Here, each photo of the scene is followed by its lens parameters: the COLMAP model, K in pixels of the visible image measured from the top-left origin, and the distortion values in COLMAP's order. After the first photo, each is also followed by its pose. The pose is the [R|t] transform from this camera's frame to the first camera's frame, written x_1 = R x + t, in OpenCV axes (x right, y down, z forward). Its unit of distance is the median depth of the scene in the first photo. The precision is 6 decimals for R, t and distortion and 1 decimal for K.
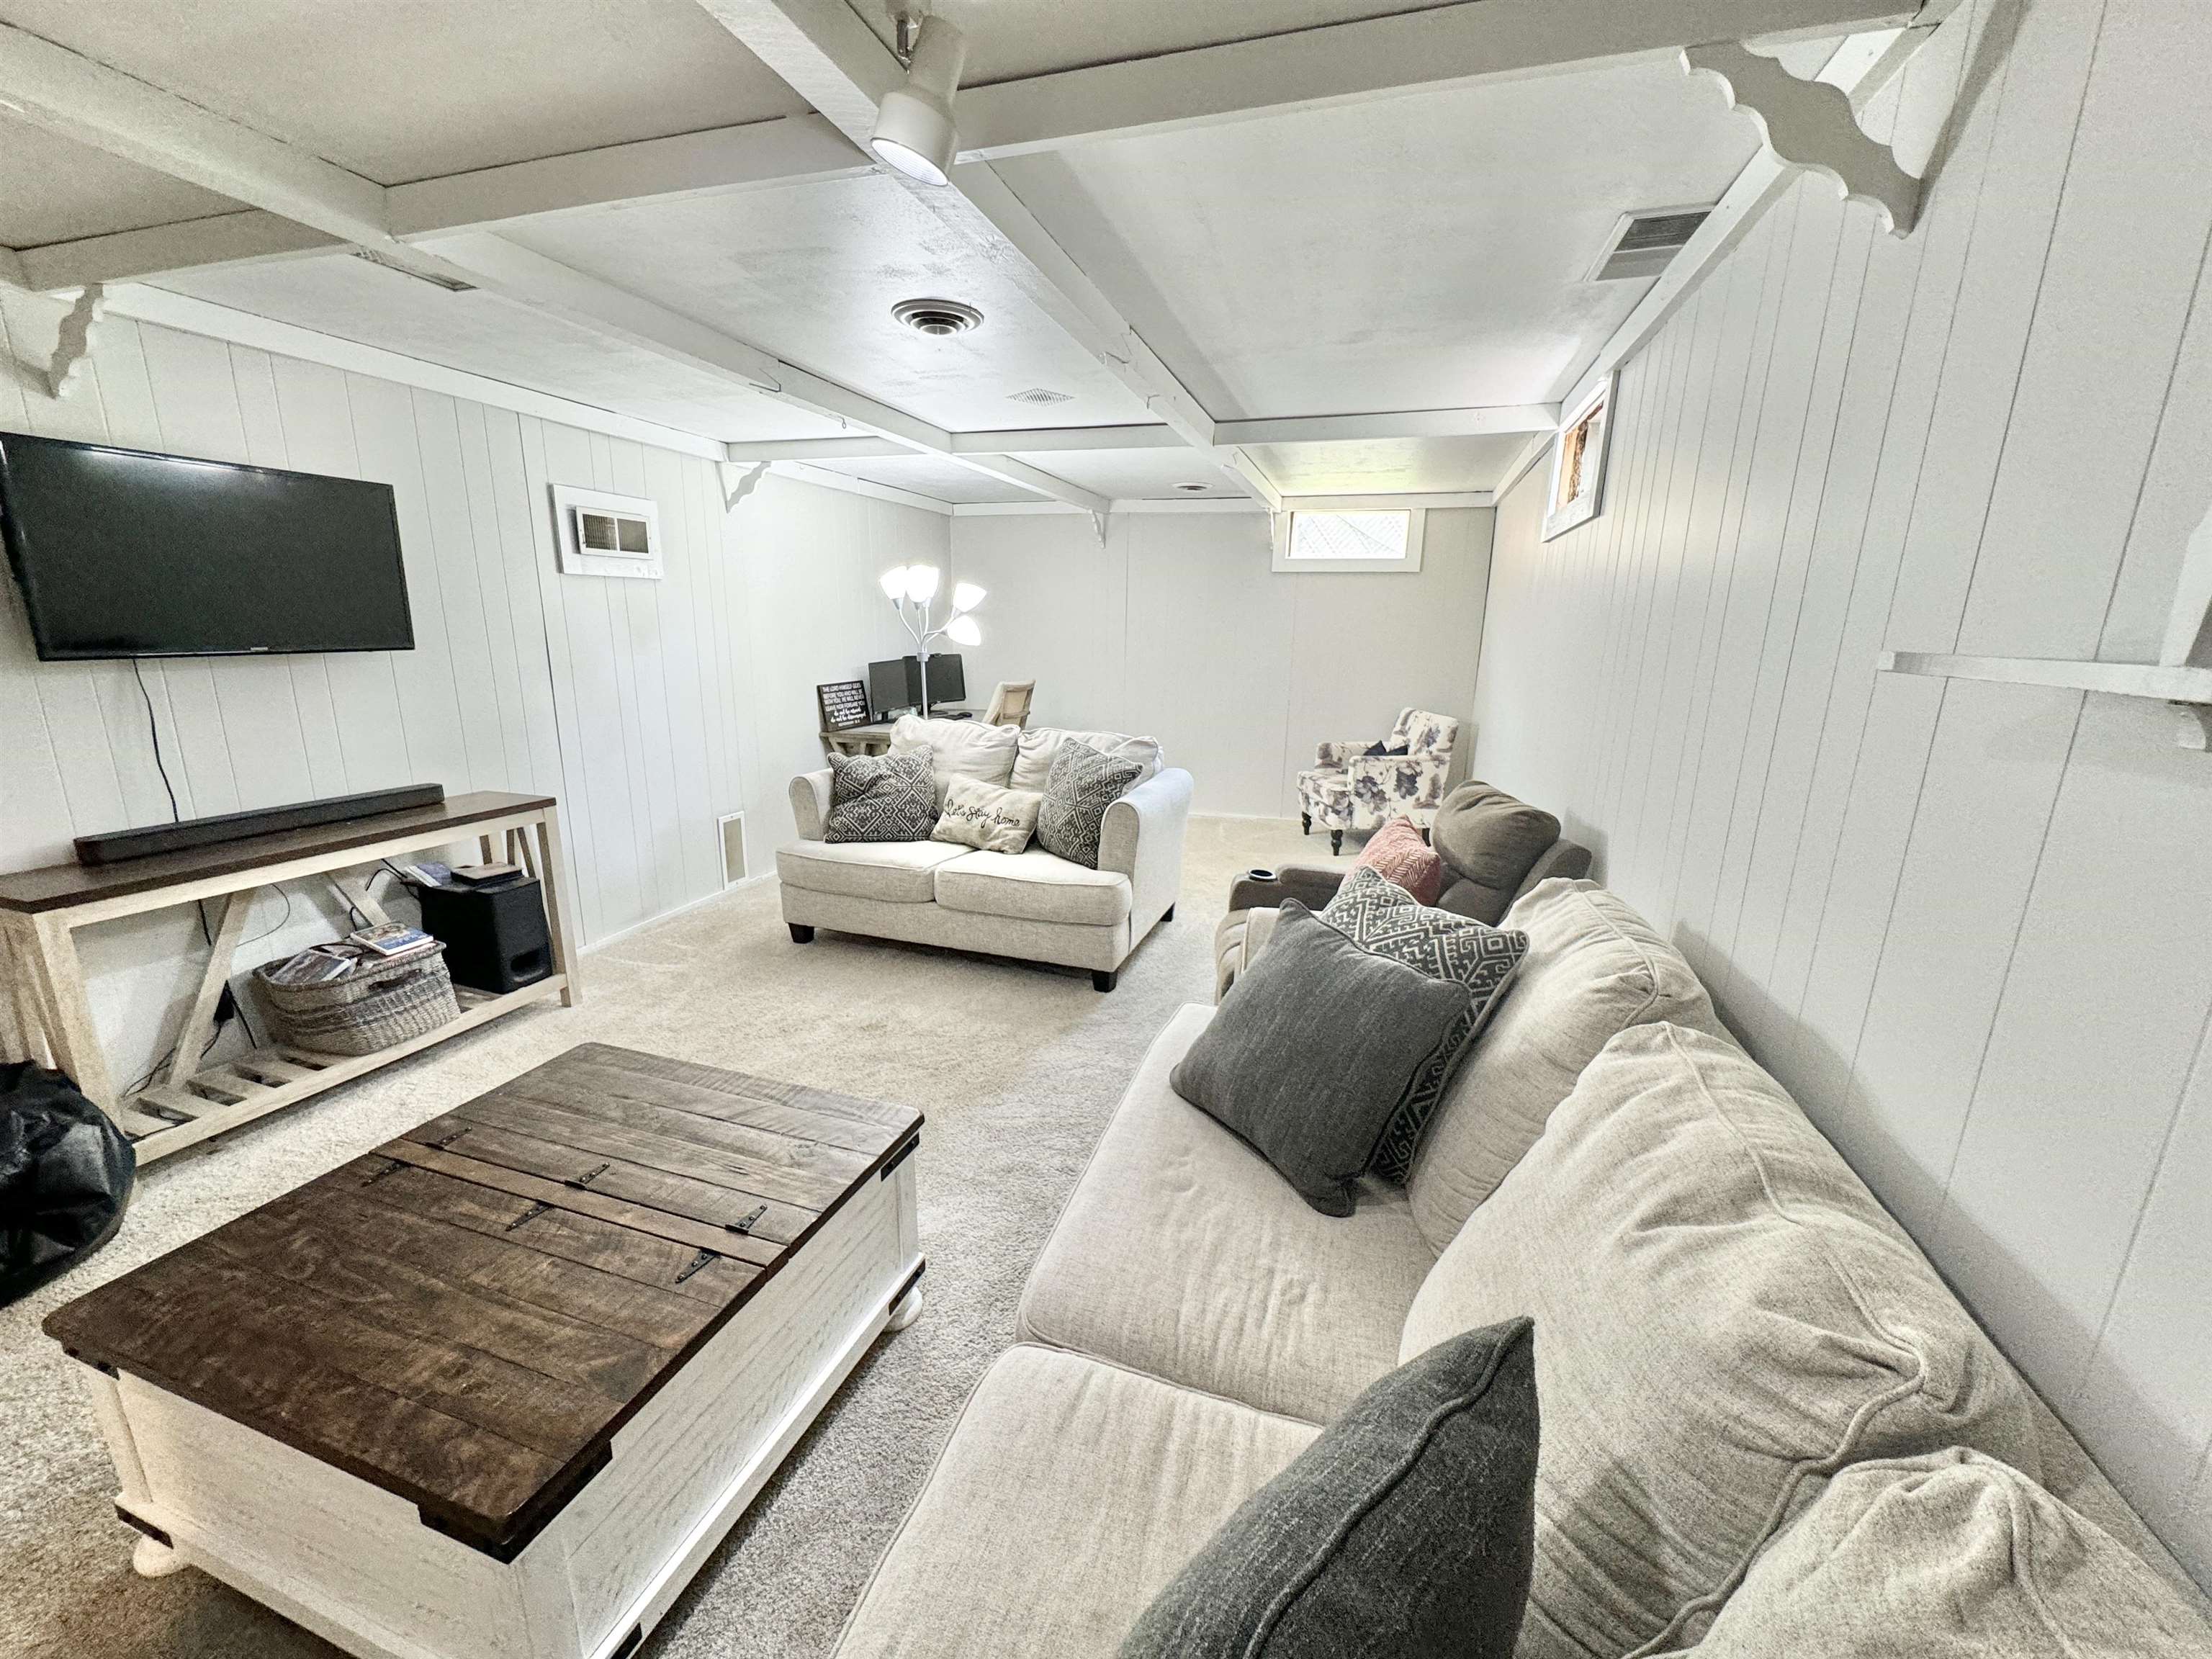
lens RADIAL K [[878.2, 0, 1102.3], [0, 878.2, 832.2], [0, 0, 1]] dist [-0.002722, 0.000191]
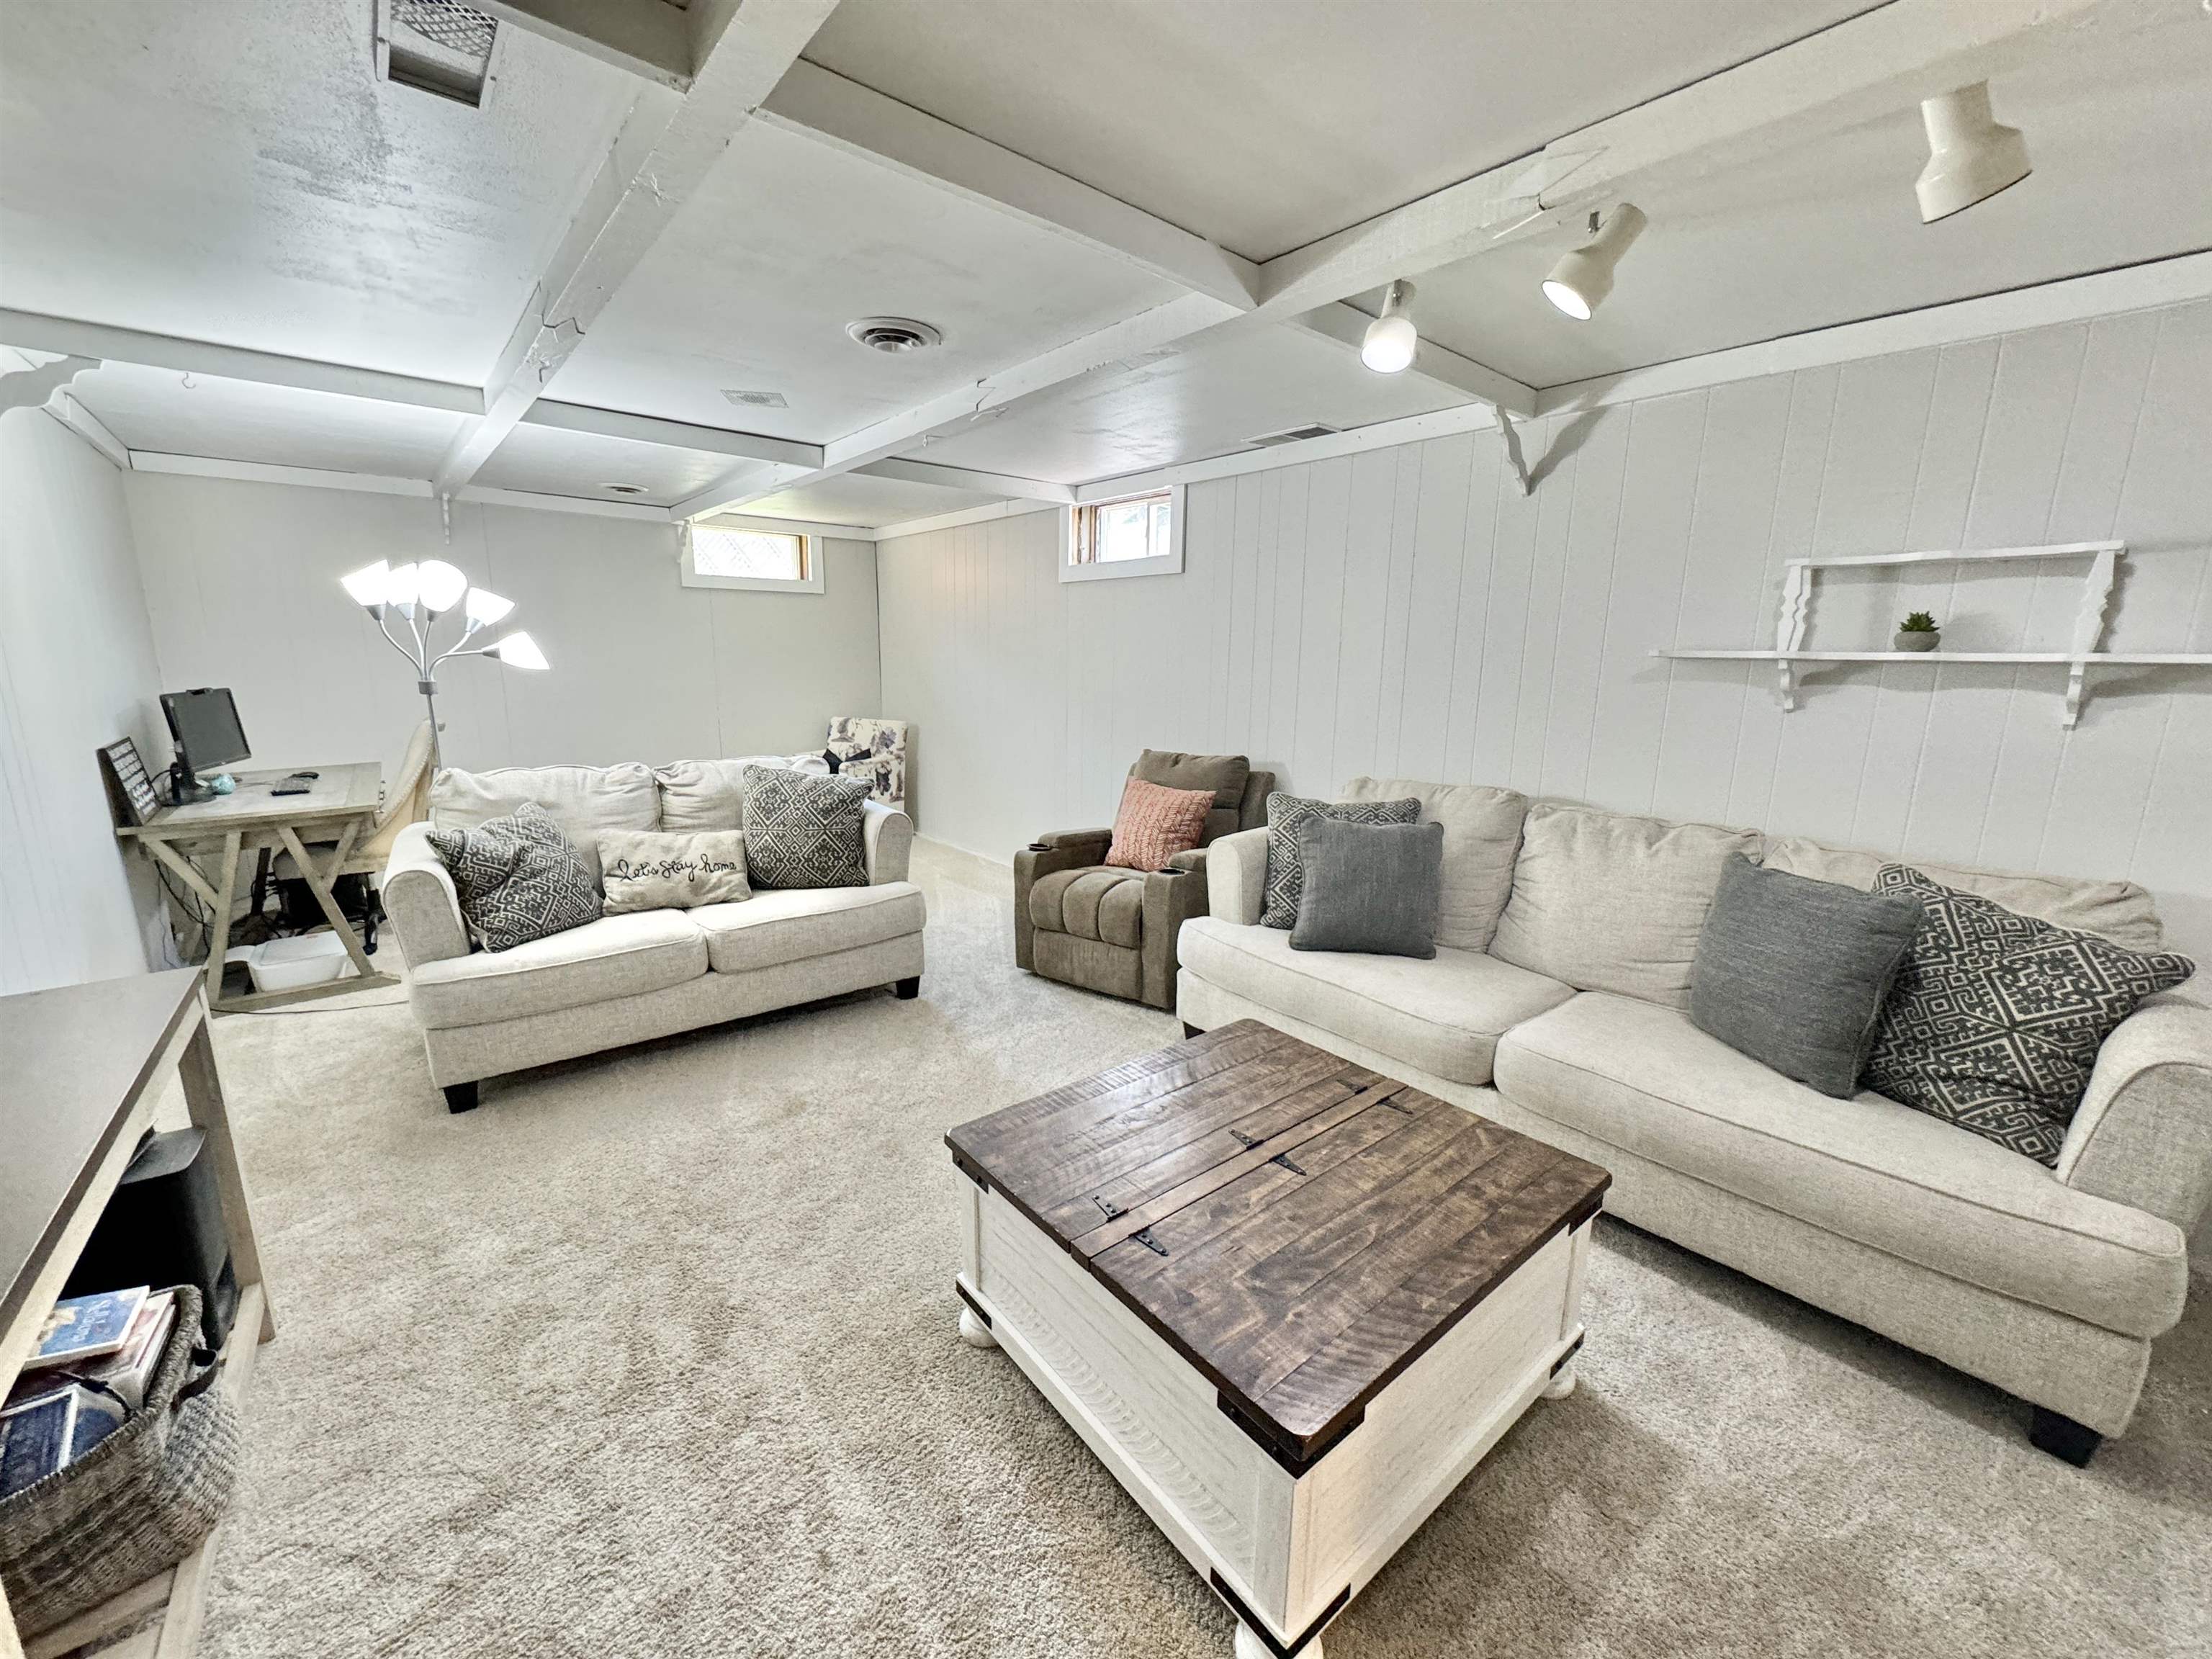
lens RADIAL K [[878.2, 0, 1105.0], [0, 878.2, 832.9], [0, 0, 1]] dist [-0.002722, 0.000191]
pose [[0.530120, -0.181166, 0.828343, -0.613064], [0.196073, 0.976622, 0.088114, -0.046568], [-0.824941, 0.115705, 0.553249, 0.196048]]
